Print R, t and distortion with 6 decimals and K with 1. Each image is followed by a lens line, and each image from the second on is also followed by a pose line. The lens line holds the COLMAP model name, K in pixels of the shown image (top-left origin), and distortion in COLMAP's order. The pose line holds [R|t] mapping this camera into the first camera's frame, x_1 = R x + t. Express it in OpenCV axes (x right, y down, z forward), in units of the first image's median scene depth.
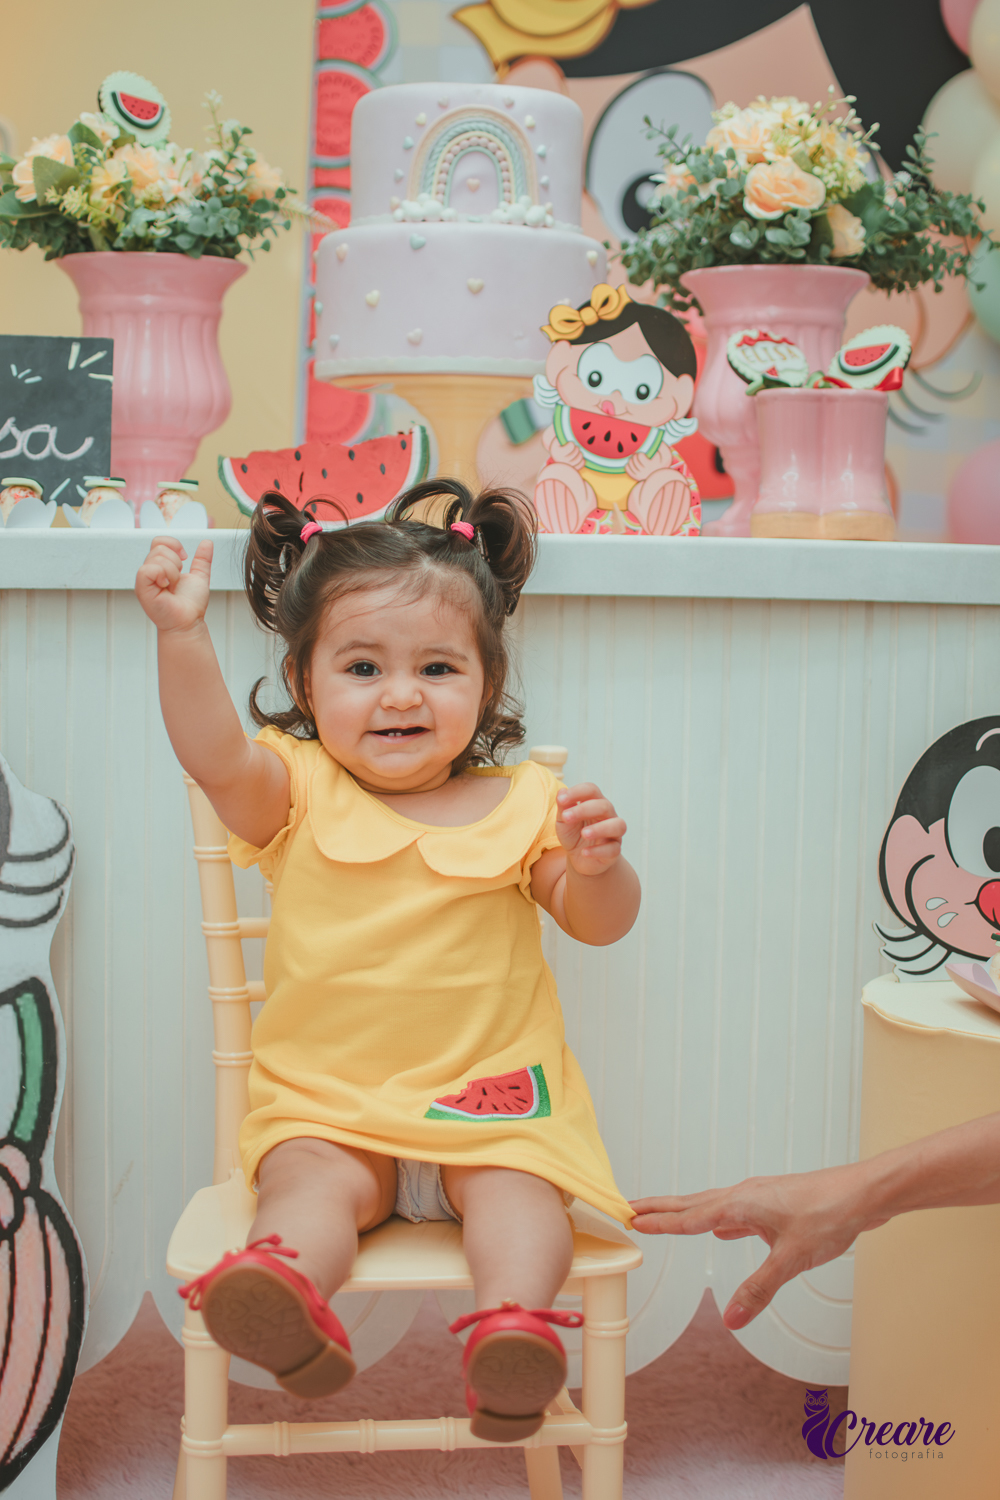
lens RADIAL K [[2313.8, 0, 504.6], [0, 2313.8, 748.3], [0, 0, 1]] dist [-0.168832, 0.000000]
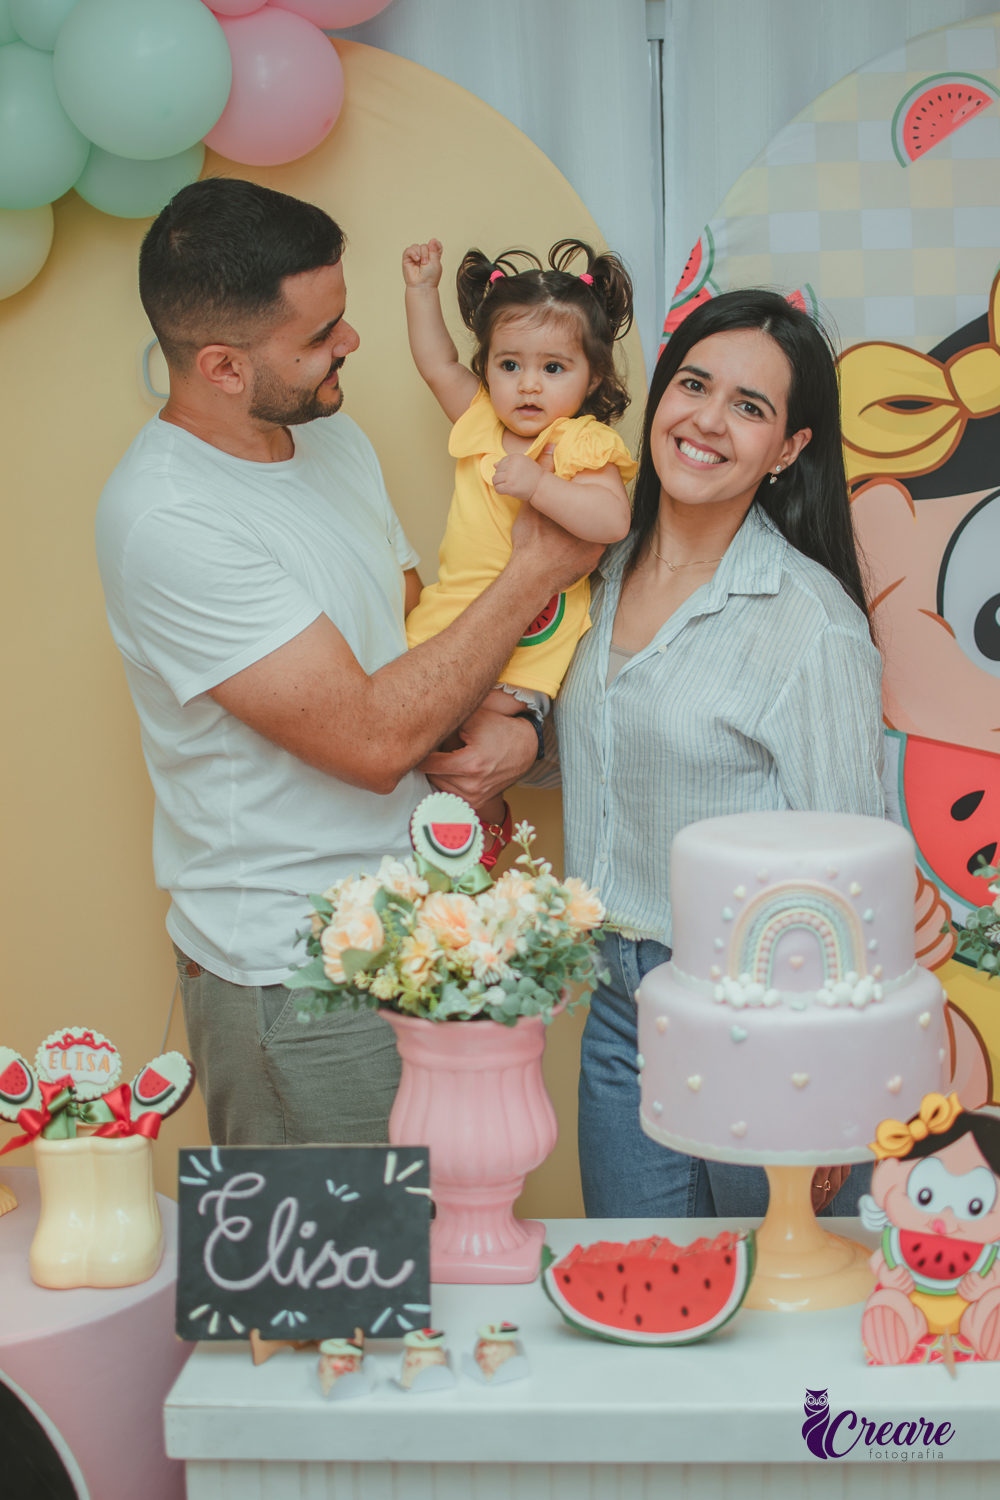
lens RADIAL K [[2313.8, 0, 488.2], [0, 2313.8, 753.2], [0, 0, 1]] dist [-0.168832, 0.000000]
pose [[0.983289, -0.023026, -0.180589, 0.036301], [0.033091, 0.998050, 0.052920, -0.399947], [0.179019, -0.058011, 0.982134, 0.043950]]
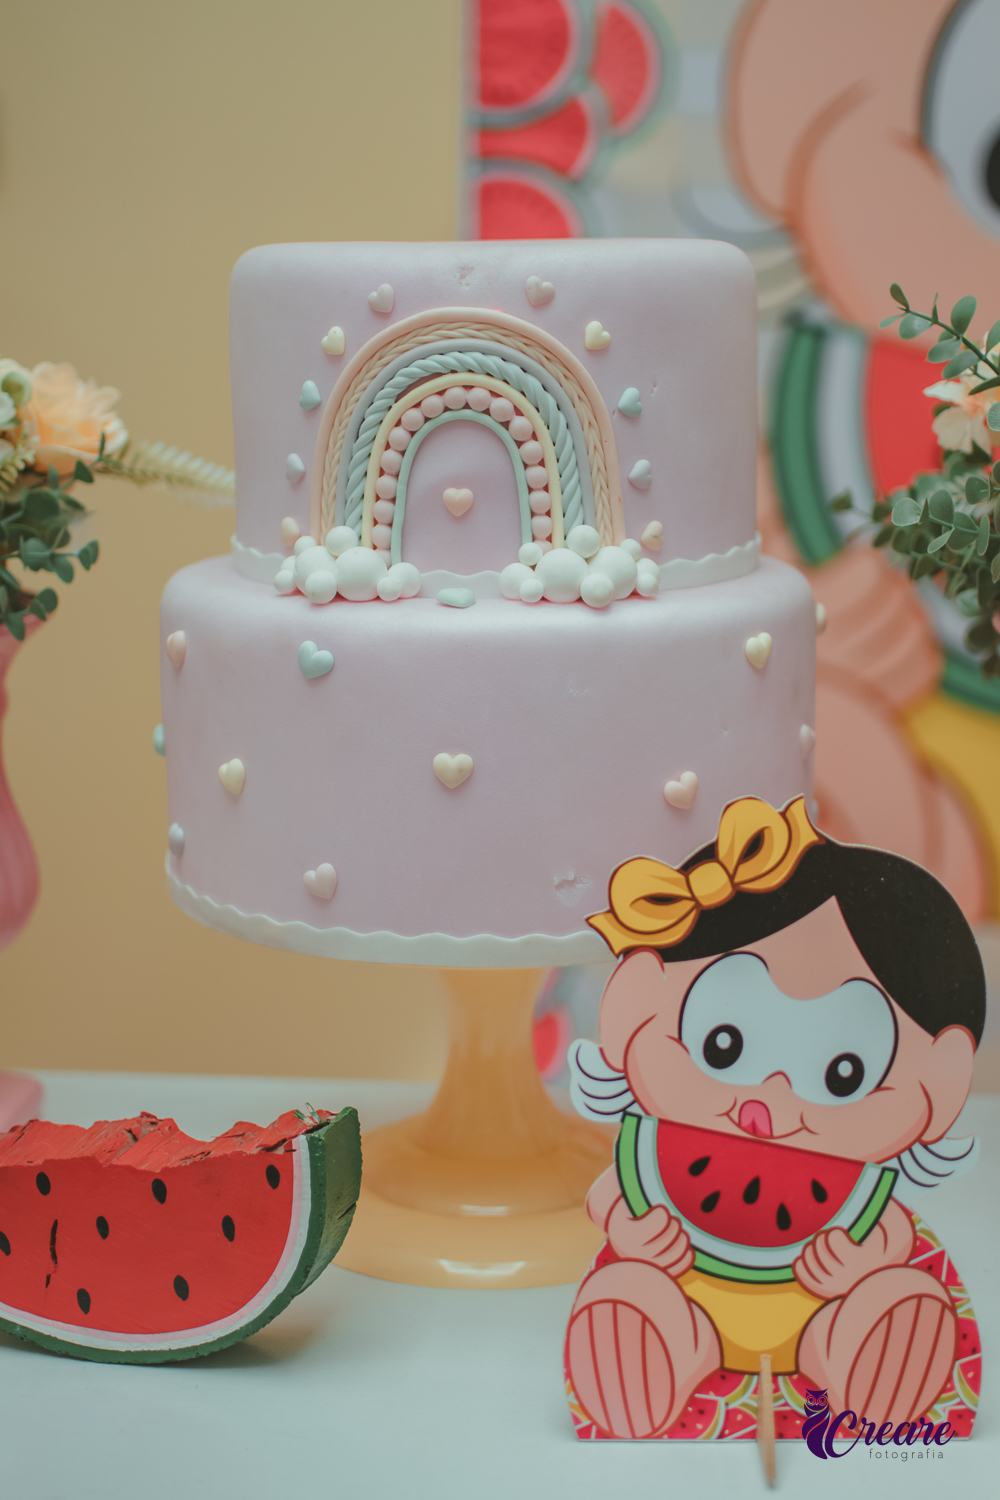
lens RADIAL K [[2313.8, 0, 512.2], [0, 2313.8, 774.3], [0, 0, 1]] dist [-0.168832, 0.000000]
pose [[0.980969, 0.012704, -0.193747, 0.080069], [0.011535, 0.992281, 0.123470, -0.256454], [0.193820, -0.123355, 0.973251, 0.607176]]
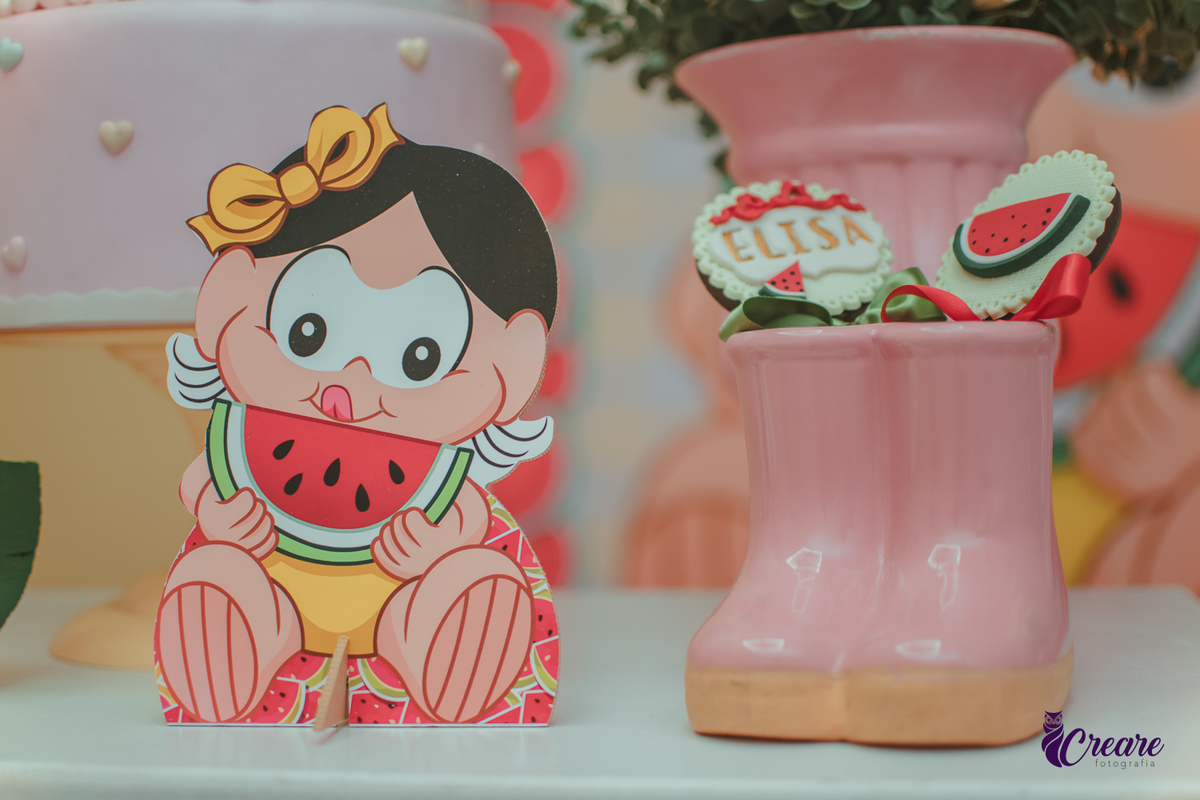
lens RADIAL K [[1851.0, 0, 596.0], [0, 1851.0, 398.6], [0, 0, 1]] dist [-0.168832, 0.000000]
pose [[0.964074, -0.036146, -0.263163, 0.177438], [0.022092, 0.998177, -0.056168, -0.128323], [0.264713, 0.048337, 0.963115, 0.688977]]
